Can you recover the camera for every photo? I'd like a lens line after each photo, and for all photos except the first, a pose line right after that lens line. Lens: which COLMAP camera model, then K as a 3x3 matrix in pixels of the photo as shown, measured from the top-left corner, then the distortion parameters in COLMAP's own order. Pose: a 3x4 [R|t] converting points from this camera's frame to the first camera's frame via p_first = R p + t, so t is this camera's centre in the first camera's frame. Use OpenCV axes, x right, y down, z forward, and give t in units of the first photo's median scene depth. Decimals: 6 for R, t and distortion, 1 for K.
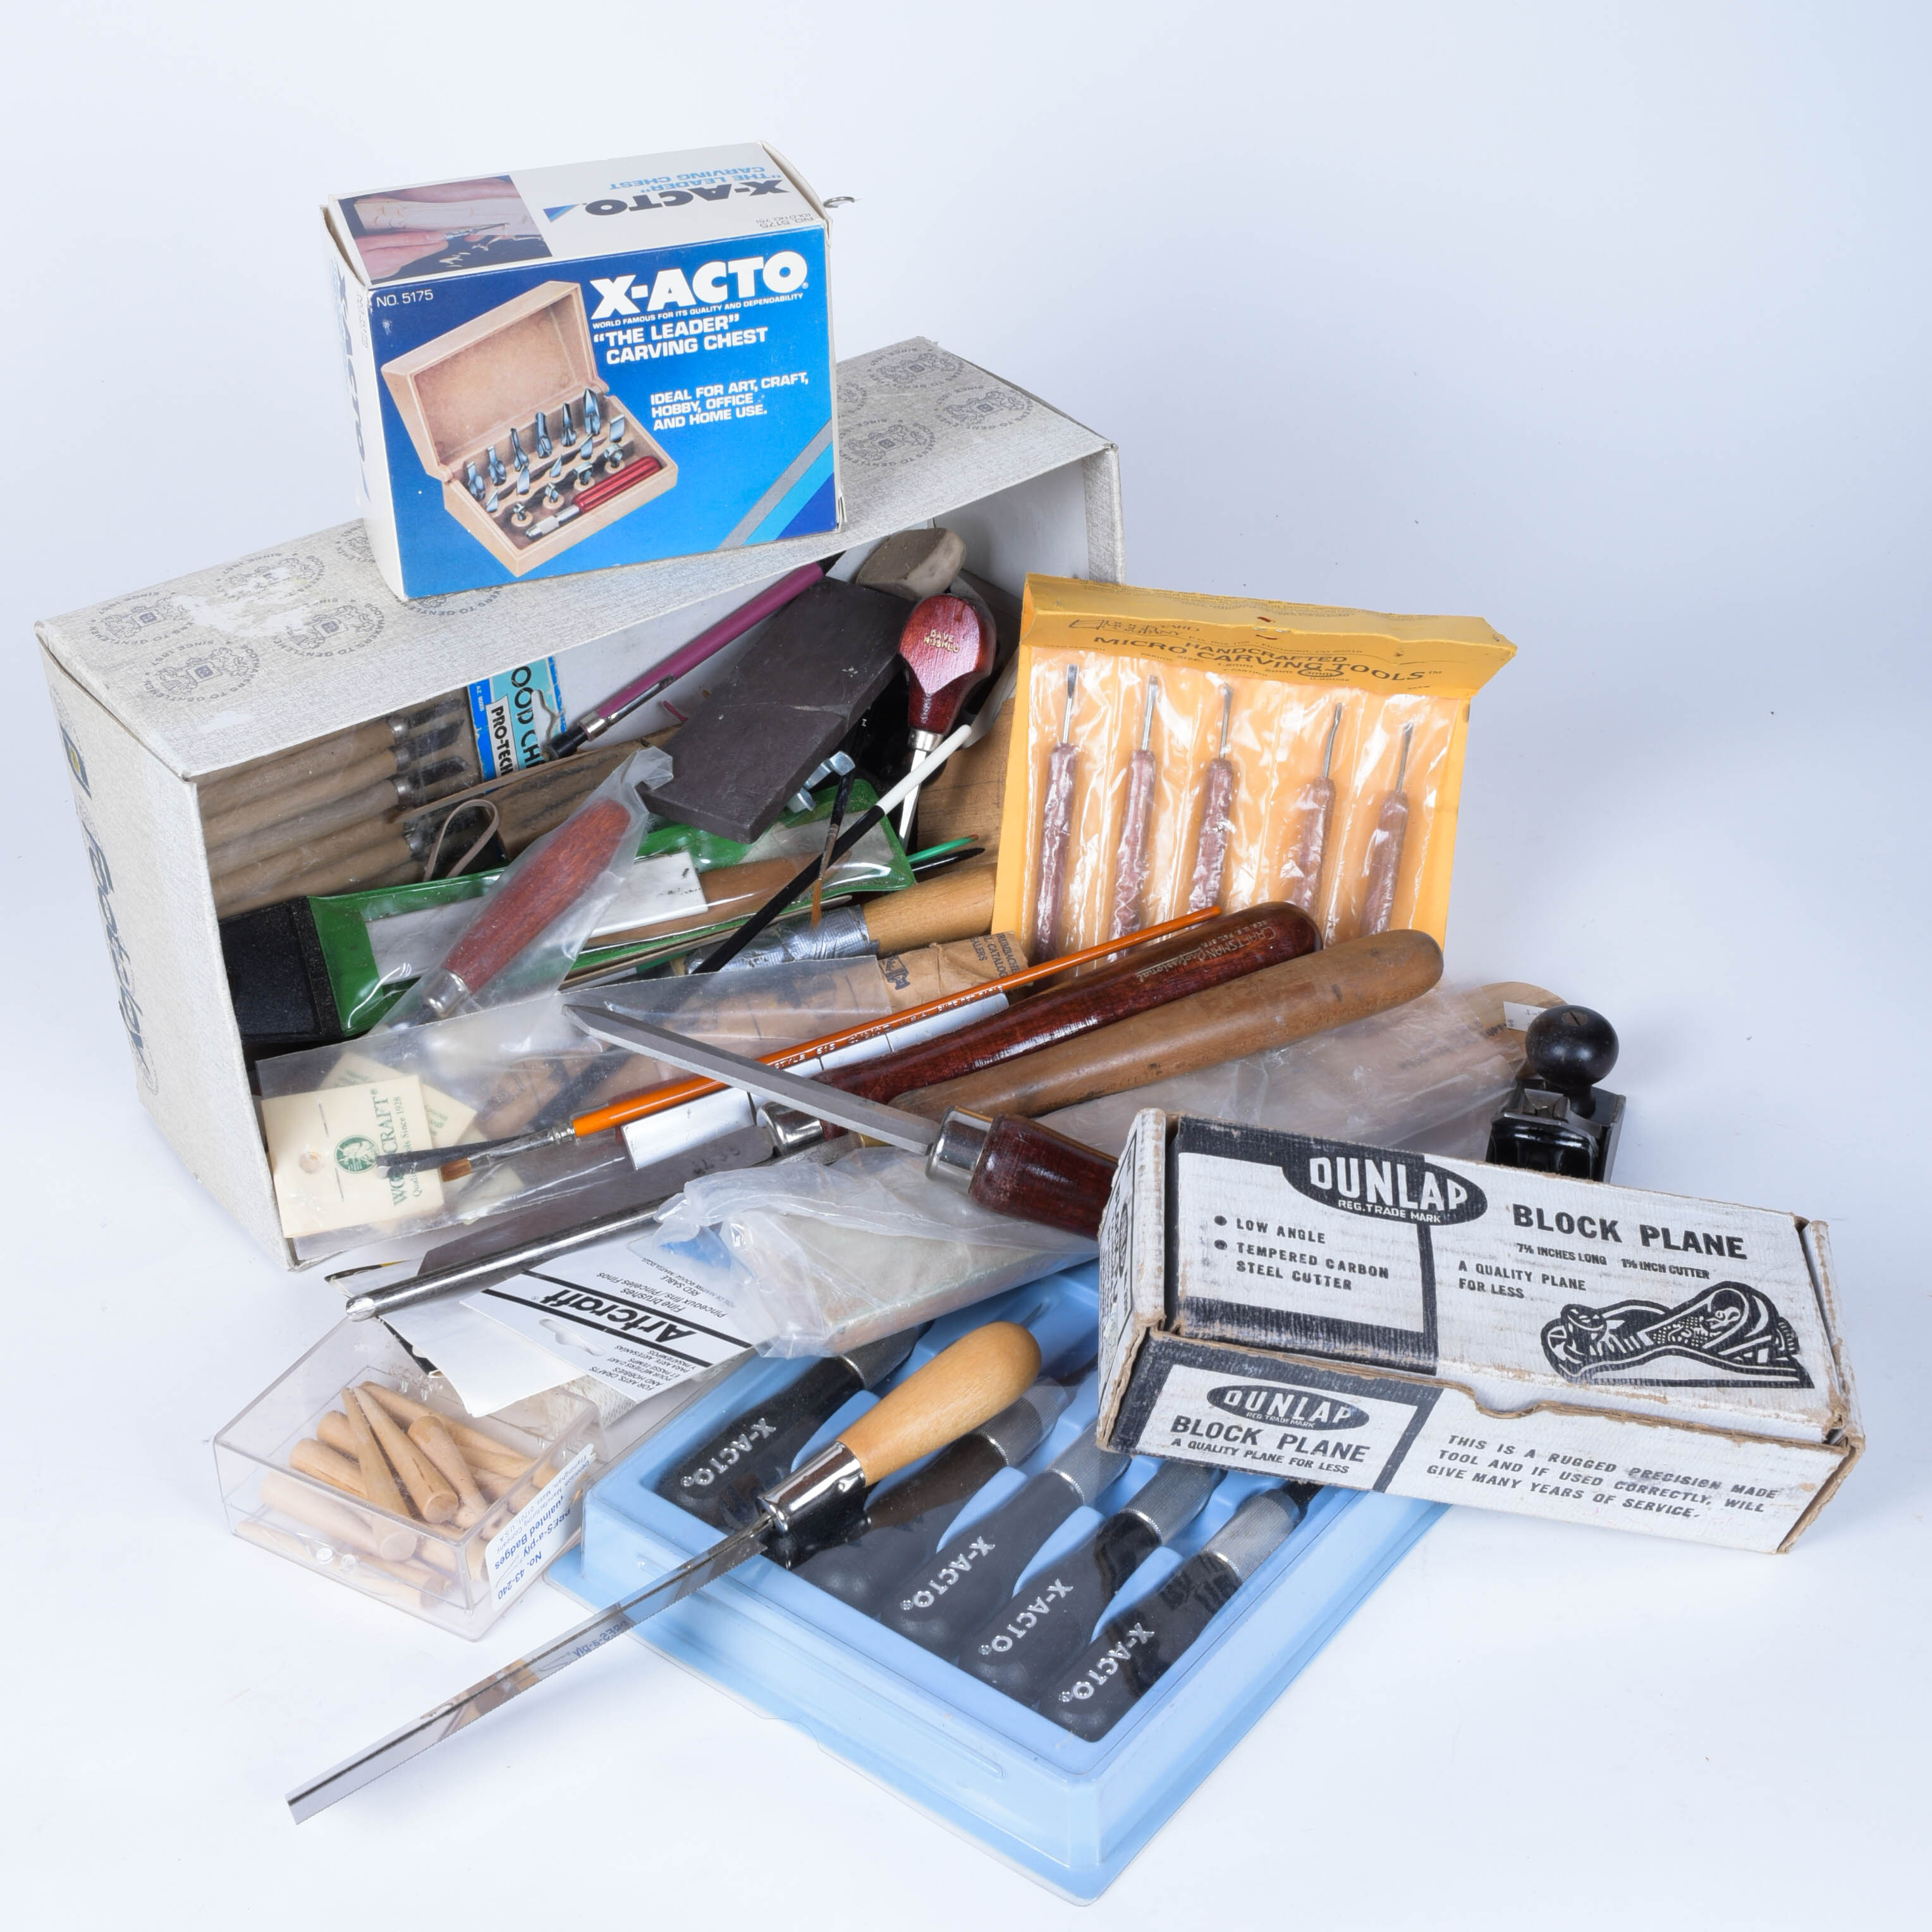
lens RADIAL K [[3234.1, 0, 966.0], [0, 3234.1, 966.0], [0, 0, 1]] dist [-0.011743, 0.003669]
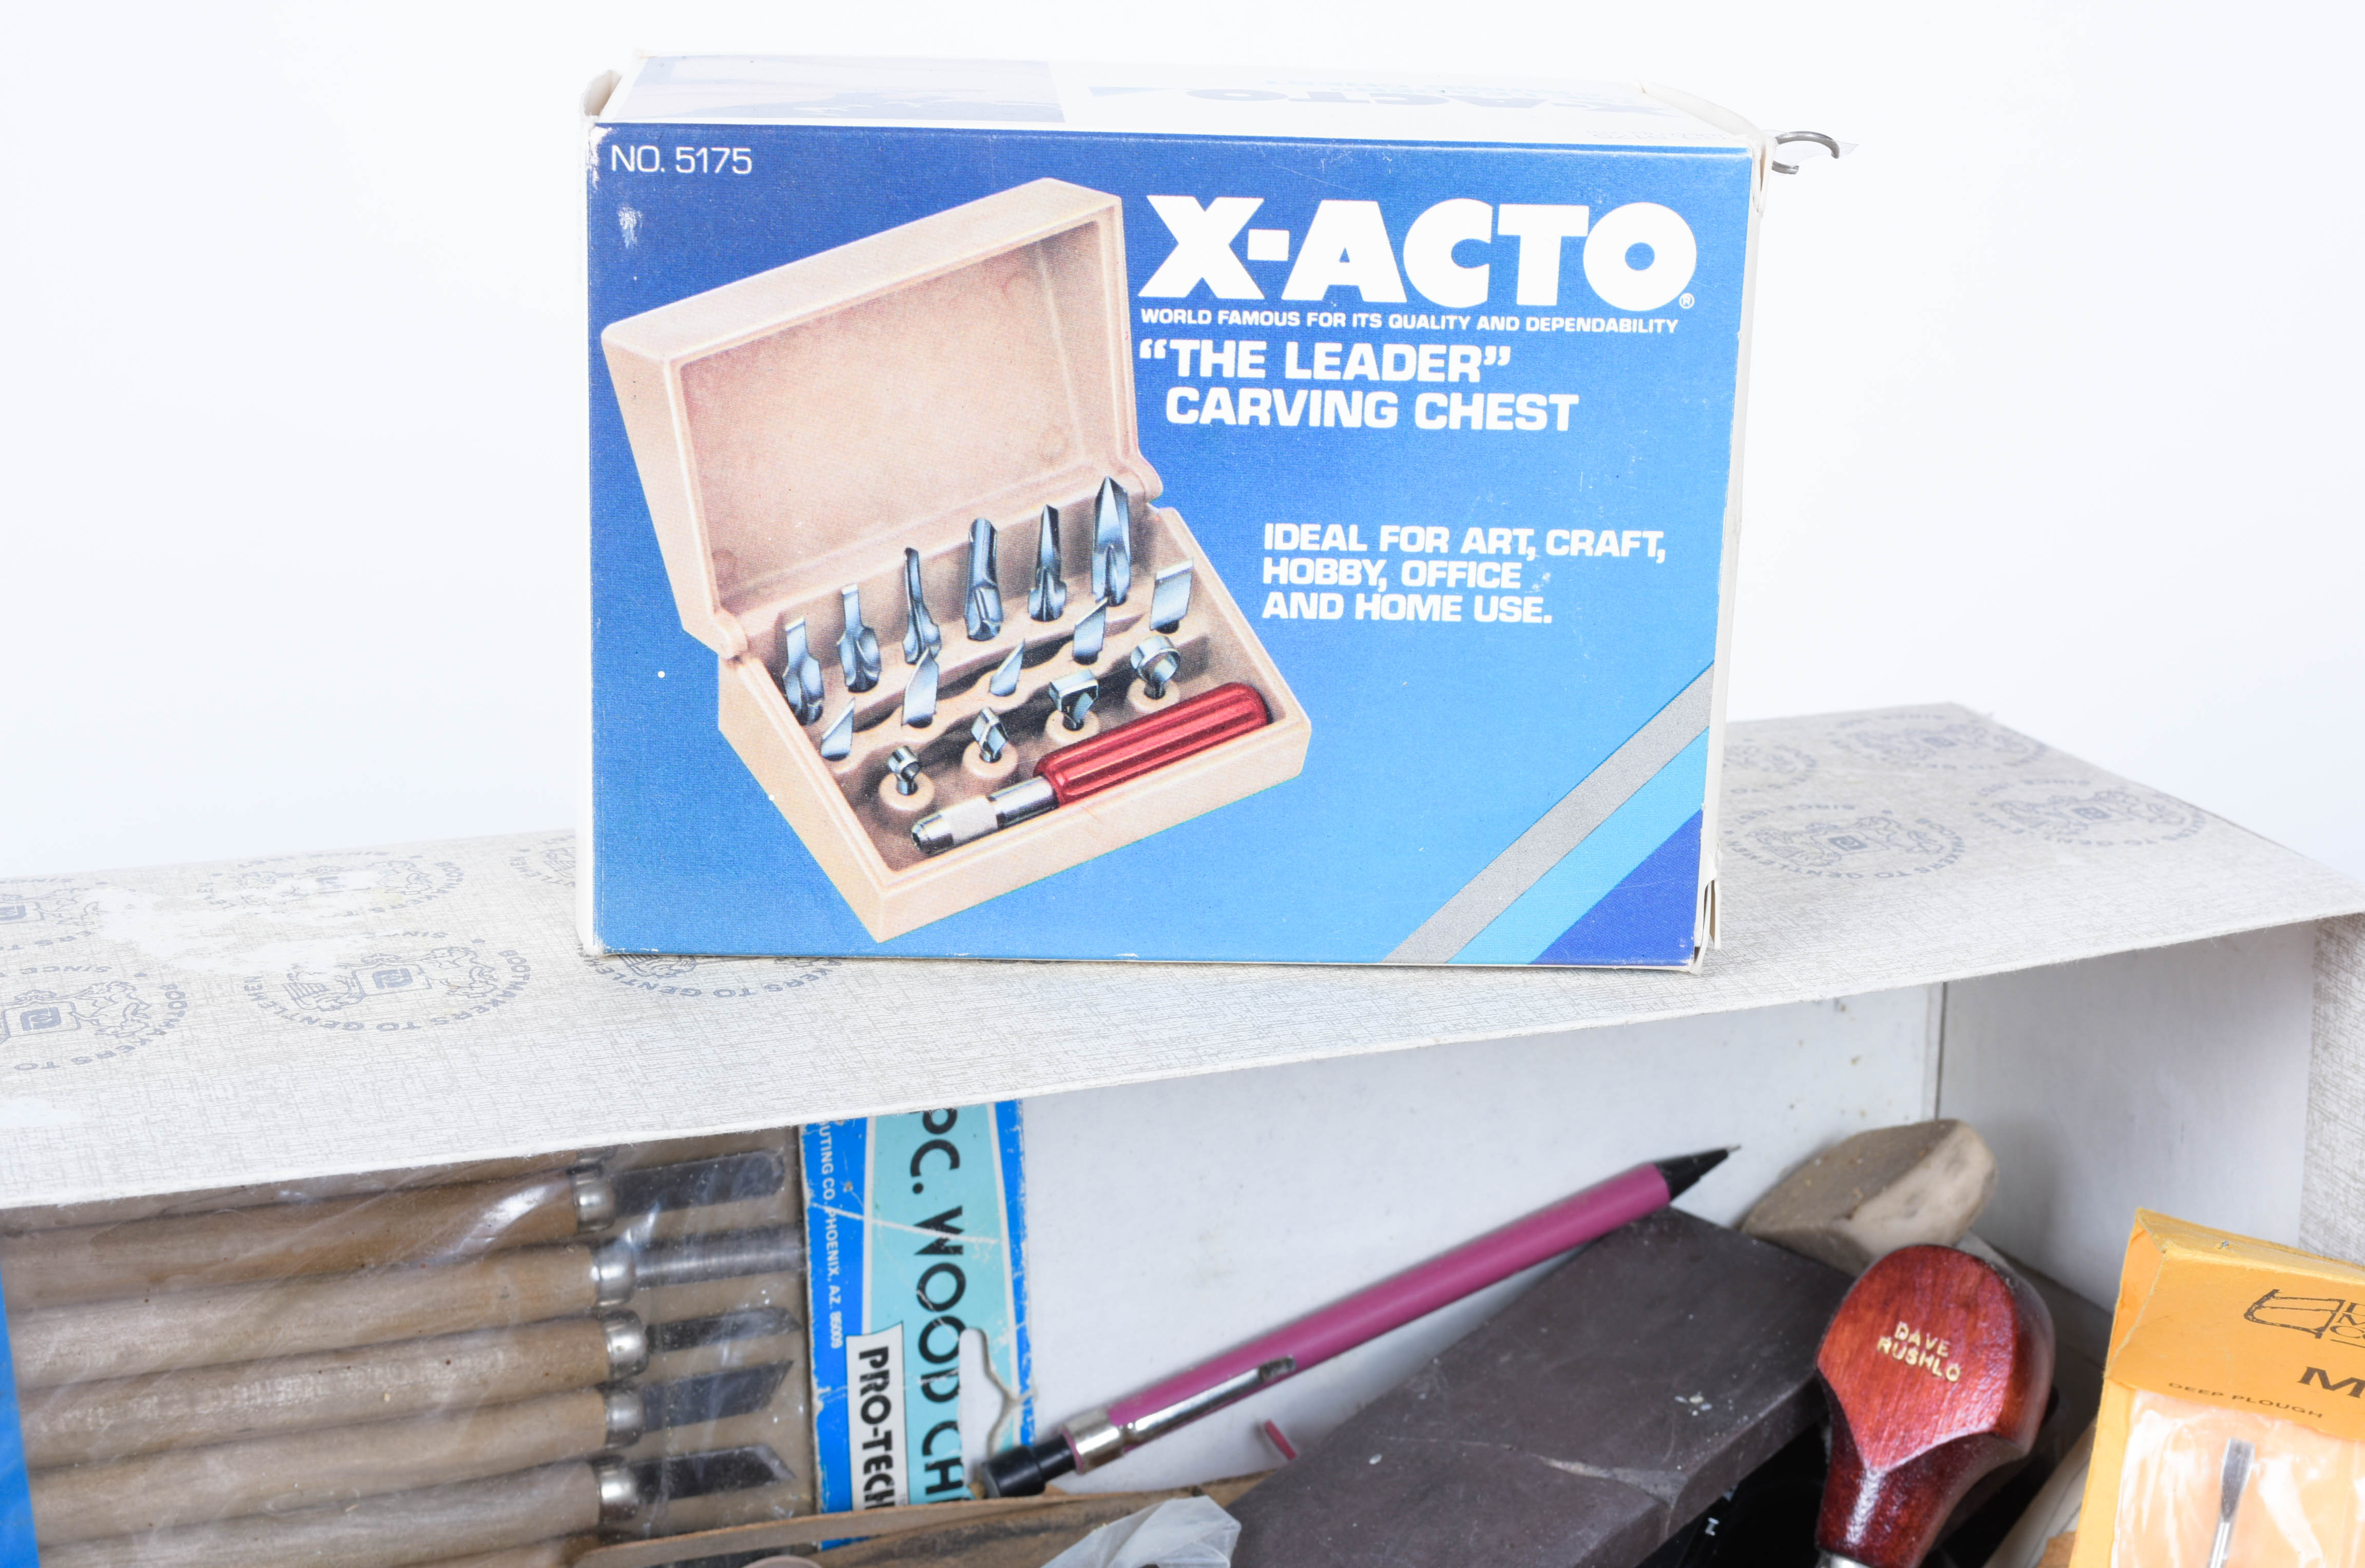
lens RADIAL K [[3888.6, 0, 1182.5], [0, 3888.6, 784.0], [0, 0, 1]] dist [-0.015639, -0.046902]
pose [[0.969115, 0.114518, -0.218406, 0.001283], [-0.180162, 0.933533, -0.309931, 0.004151], [0.168397, 0.339708, 0.925333, 0.498808]]
